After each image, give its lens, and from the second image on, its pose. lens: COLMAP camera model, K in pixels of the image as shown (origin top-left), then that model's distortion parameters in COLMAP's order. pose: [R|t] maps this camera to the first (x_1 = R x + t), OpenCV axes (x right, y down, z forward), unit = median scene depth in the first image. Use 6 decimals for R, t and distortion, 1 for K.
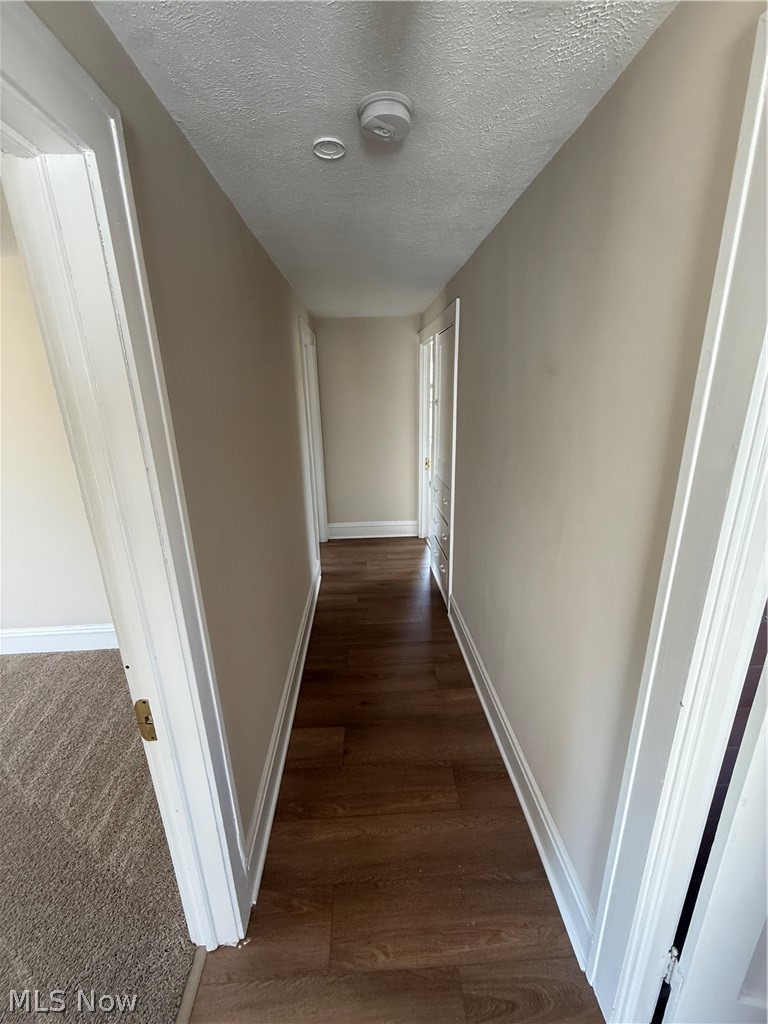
lens RADIAL K [[408.6, 0, 384.7], [0, 408.6, 513.1], [0, 0, 1]] dist [-0.002390, 0.000049]
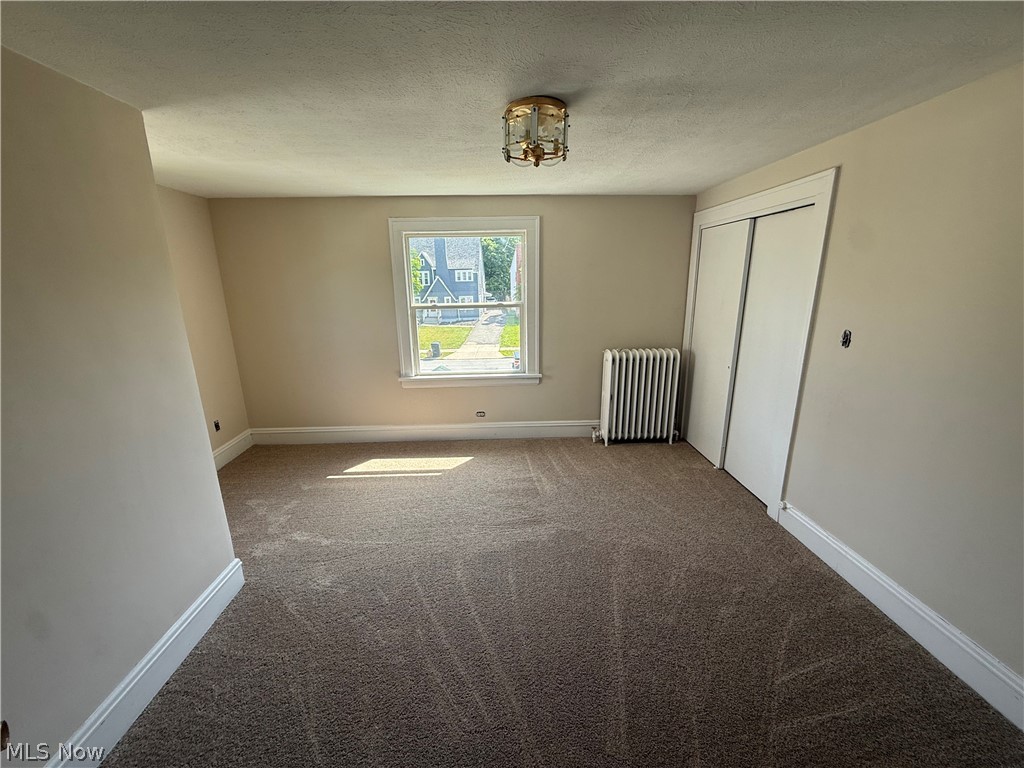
lens RADIAL K [[408.6, 0, 510.8], [0, 408.6, 376.7], [0, 0, 1]] dist [-0.002390, 0.000049]
pose [[-0.016166, 0.262107, -0.964903, -0.247981], [-0.273400, 0.927094, 0.256417, -0.055838], [0.961765, 0.267950, 0.056672, 0.208544]]
